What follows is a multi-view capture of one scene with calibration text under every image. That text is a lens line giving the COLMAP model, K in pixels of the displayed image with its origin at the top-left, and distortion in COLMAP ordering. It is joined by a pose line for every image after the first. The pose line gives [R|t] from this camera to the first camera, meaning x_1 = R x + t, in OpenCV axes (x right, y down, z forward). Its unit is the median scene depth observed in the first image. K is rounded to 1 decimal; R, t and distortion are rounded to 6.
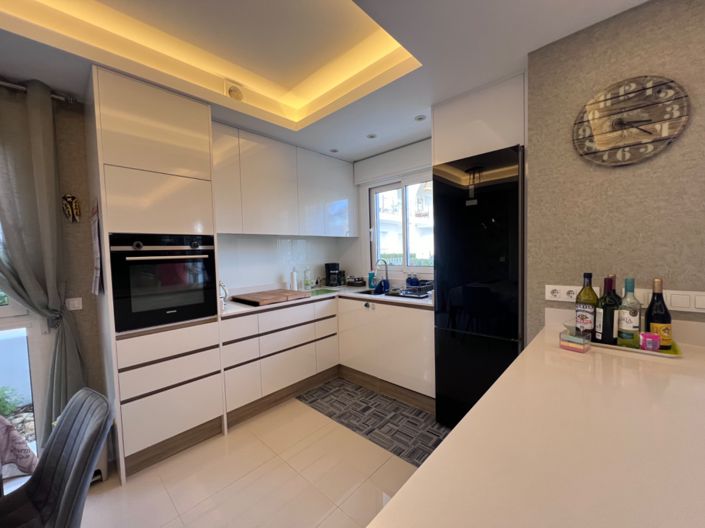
lens RADIAL K [[282.3, 0, 354.5], [0, 282.3, 265.1], [0, 0, 1]] dist [-0.001518, 0.000257]
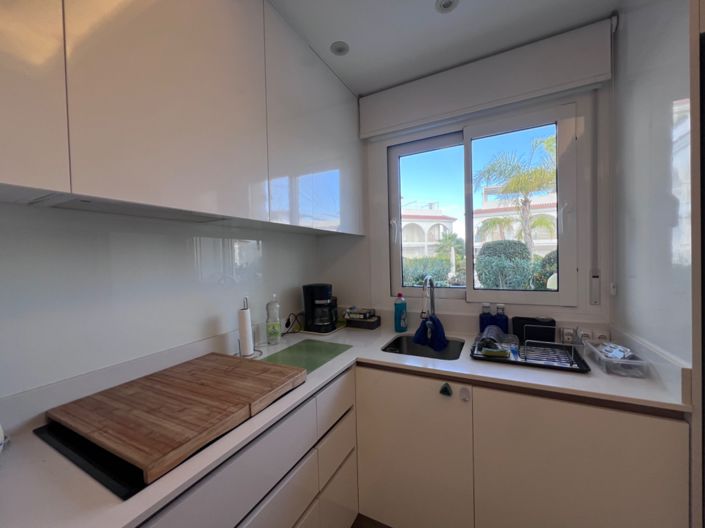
lens RADIAL K [[282.3, 0, 349.5], [0, 282.3, 262.2], [0, 0, 1]] dist [-0.001518, 0.000257]
pose [[0.963193, -0.000221, 0.268811, -0.164488], [0.010740, 0.999233, -0.037660, -0.027602], [-0.268596, 0.039160, 0.962456, 0.498402]]
